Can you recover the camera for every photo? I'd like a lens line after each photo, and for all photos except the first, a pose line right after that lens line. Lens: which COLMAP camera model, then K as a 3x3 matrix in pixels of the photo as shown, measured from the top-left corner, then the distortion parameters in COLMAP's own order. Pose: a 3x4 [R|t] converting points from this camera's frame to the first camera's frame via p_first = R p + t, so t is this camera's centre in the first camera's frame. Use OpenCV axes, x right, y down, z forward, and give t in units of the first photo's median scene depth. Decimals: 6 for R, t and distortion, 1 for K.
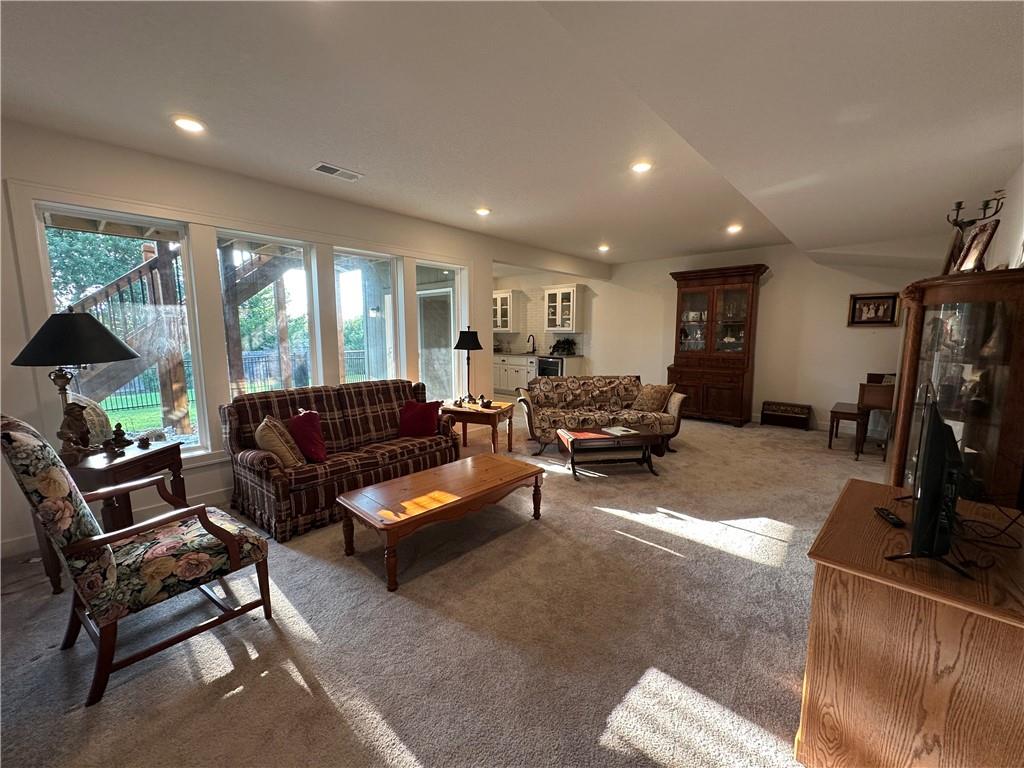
lens RADIAL K [[407.1, 0, 512.1], [0, 407.1, 385.8], [0, 0, 1]] dist [0.022529, -0.000288]
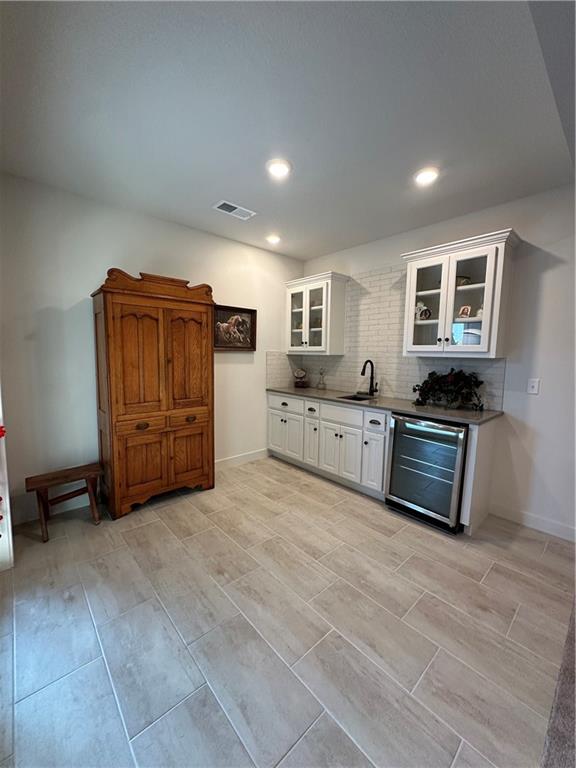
lens RADIAL K [[305.3, 0, 286.5], [0, 305.3, 382.8], [0, 0, 1]] dist [0.022529, -0.000288]
pose [[0.994270, 0.026781, -0.103486, -0.013959], [-0.030432, 0.998963, -0.033869, -0.084805], [0.102471, 0.036824, 0.994054, 0.640499]]
